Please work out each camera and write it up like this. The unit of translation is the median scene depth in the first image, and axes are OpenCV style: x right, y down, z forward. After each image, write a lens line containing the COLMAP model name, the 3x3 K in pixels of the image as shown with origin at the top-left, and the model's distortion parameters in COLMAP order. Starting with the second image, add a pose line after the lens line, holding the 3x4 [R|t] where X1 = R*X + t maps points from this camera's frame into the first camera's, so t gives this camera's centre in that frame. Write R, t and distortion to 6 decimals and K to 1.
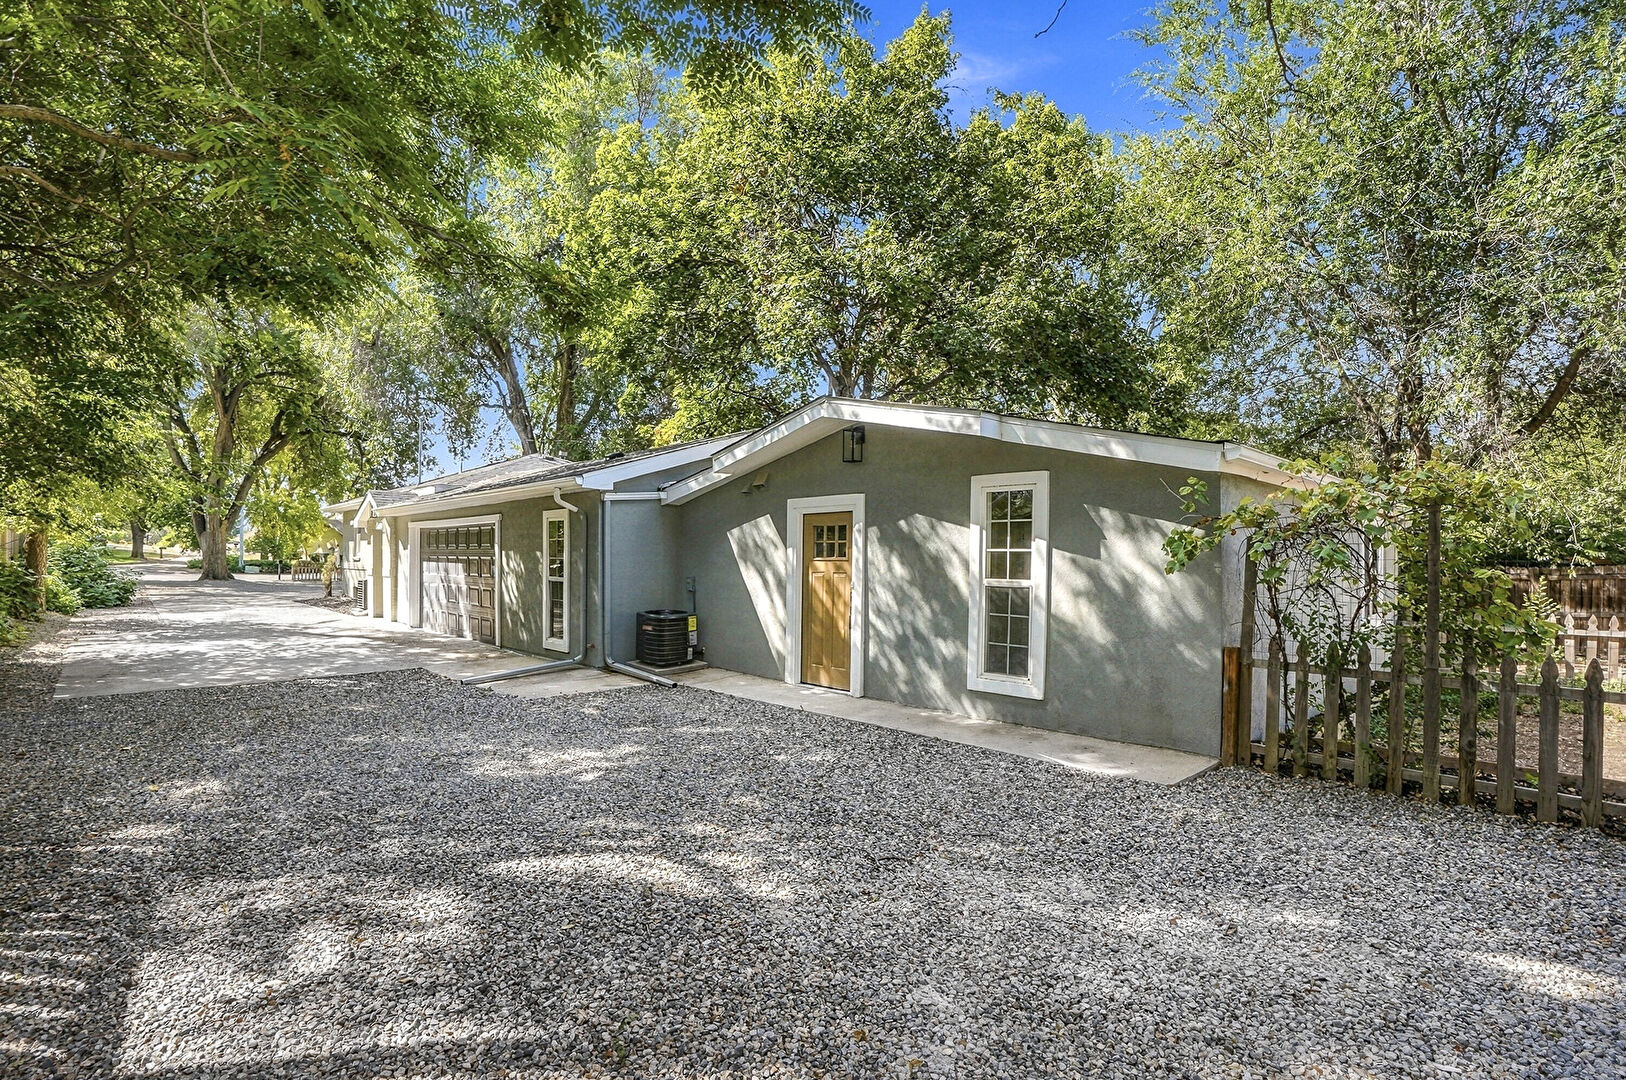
lens RADIAL K [[780.7, 0, 813.0], [0, 780.7, 540.0], [0, 0, 1]] dist [-0.064117, 0.027395]
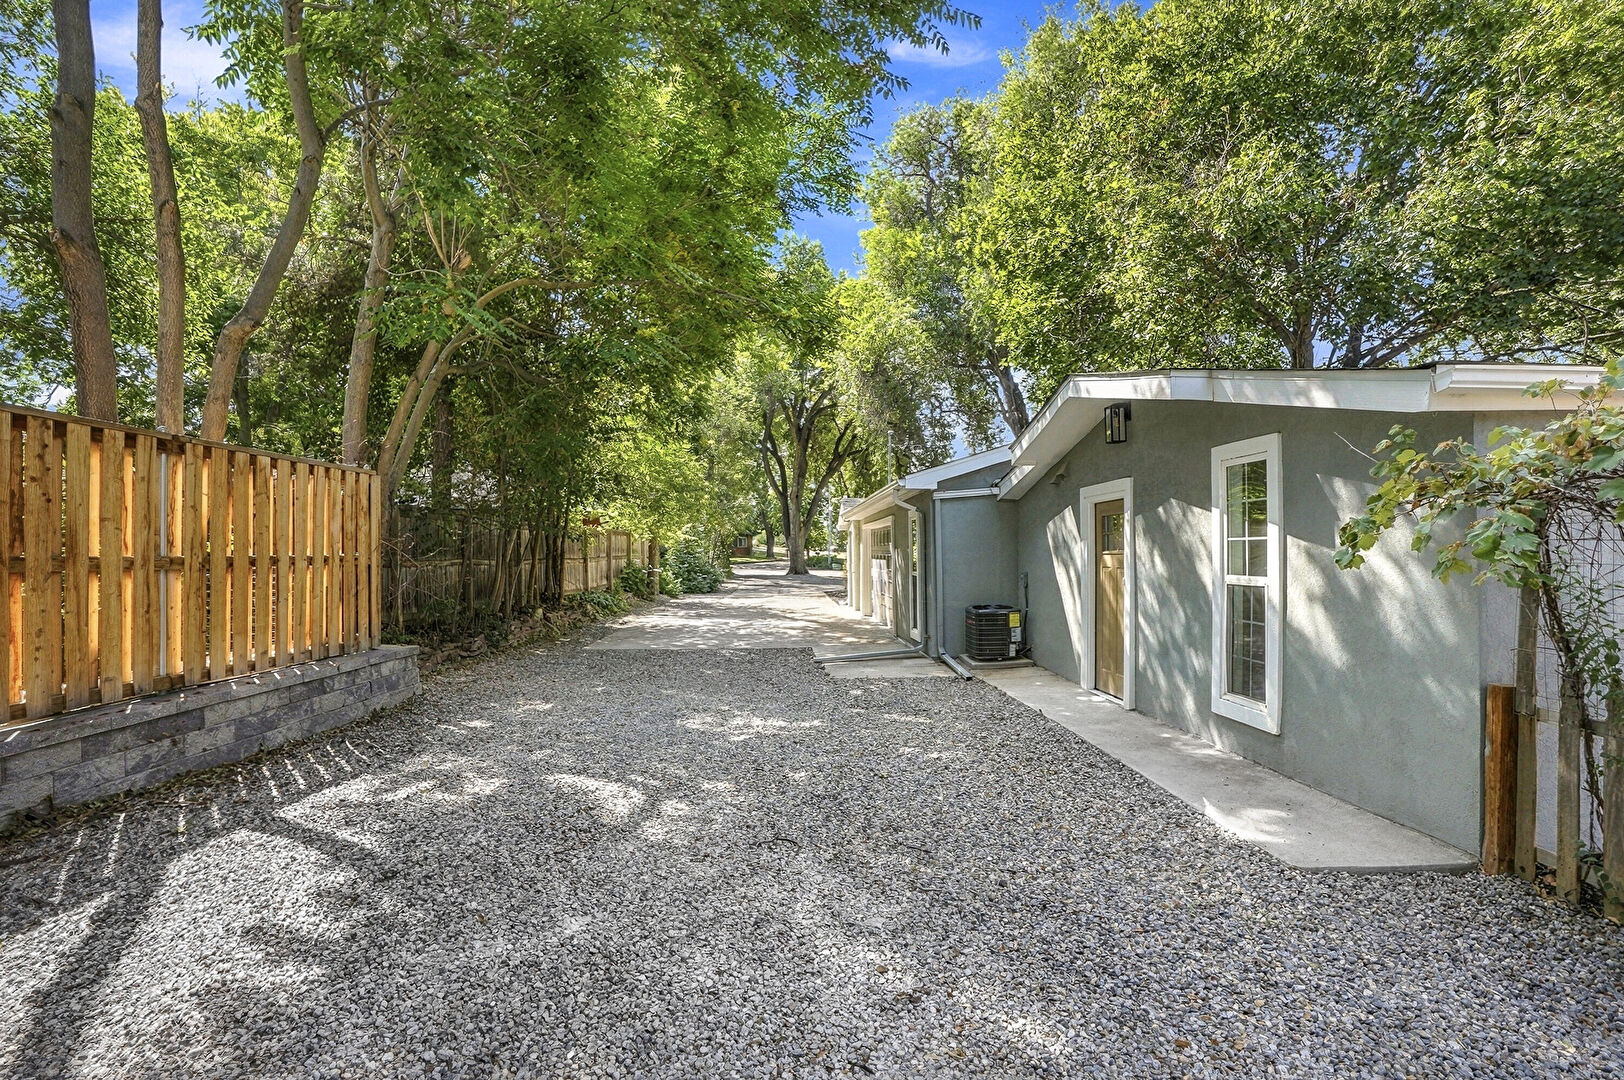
lens RADIAL K [[789.9, 0, 805.5], [0, 789.9, 551.9], [0, 0, 1]] dist [-0.060564, 0.024539]
pose [[0.744900, -0.010504, -0.667094, 0.354816], [0.023290, 0.999676, 0.010266, 0.005625], [0.666770, -0.023184, 0.744903, 0.100778]]
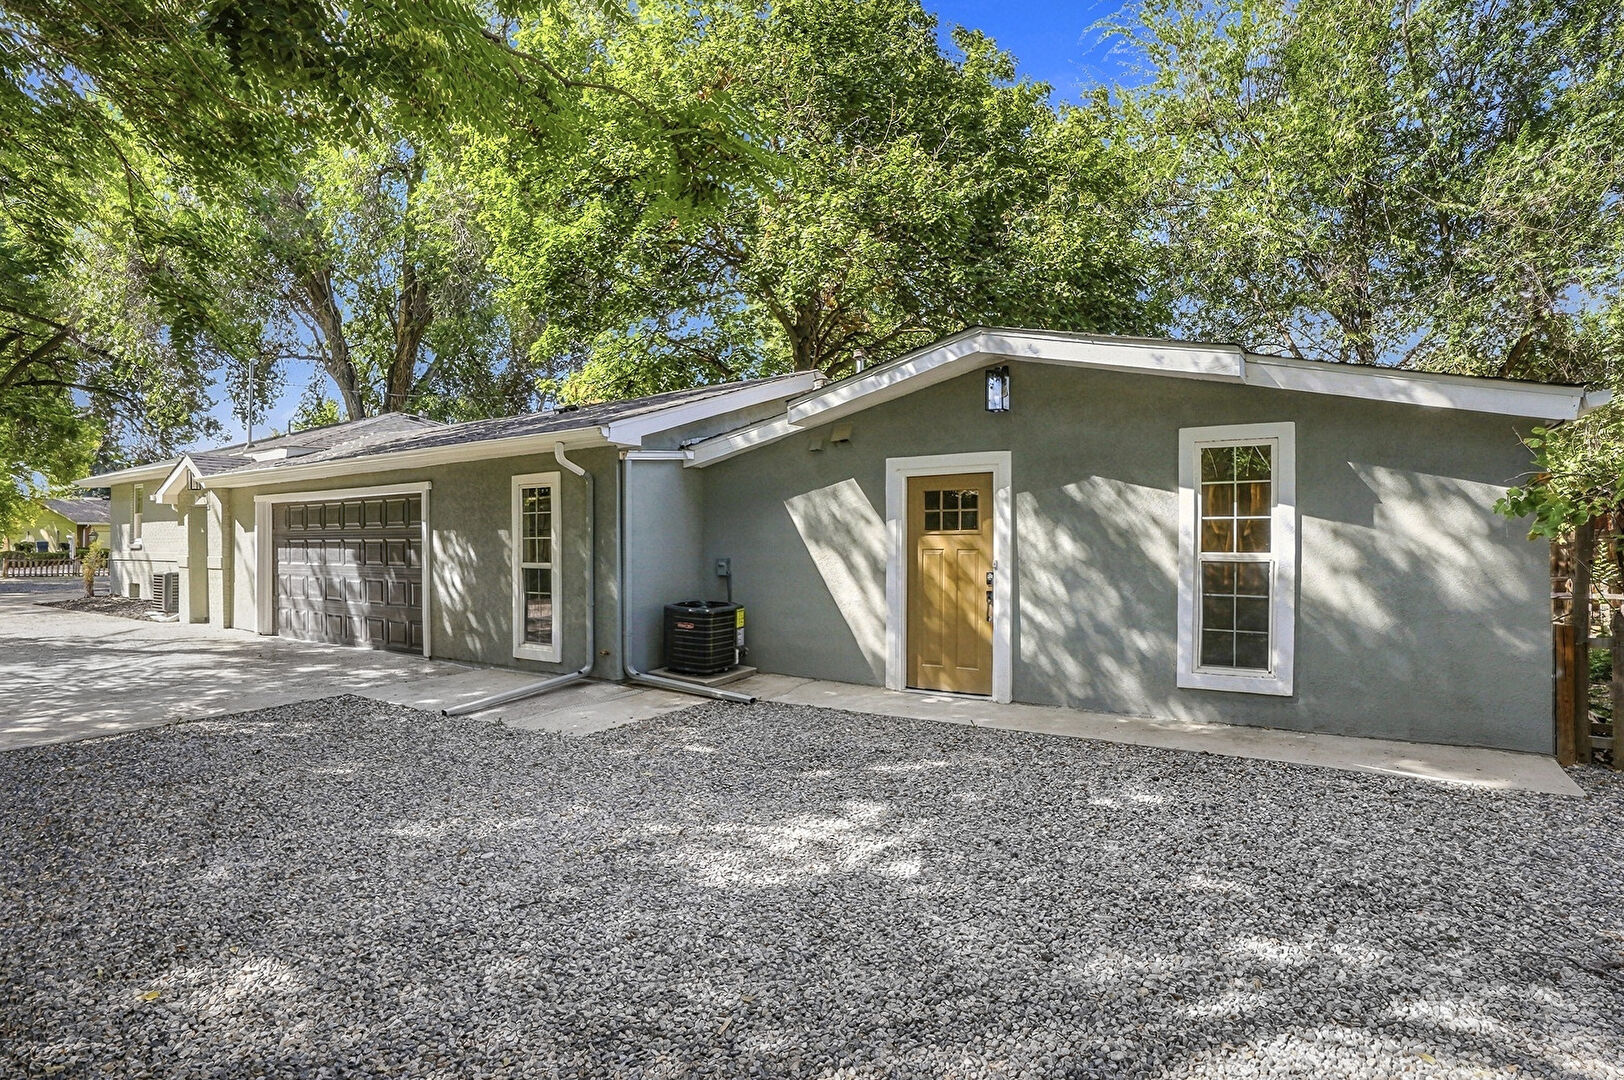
lens RADIAL K [[789.9, 0, 805.5], [0, 789.9, 551.9], [0, 0, 1]] dist [-0.060564, 0.024539]
pose [[0.970378, -0.011415, 0.241323, -0.322681], [0.002998, 0.999375, 0.035220, 0.012609], [-0.241574, -0.033454, 0.969806, 0.246073]]
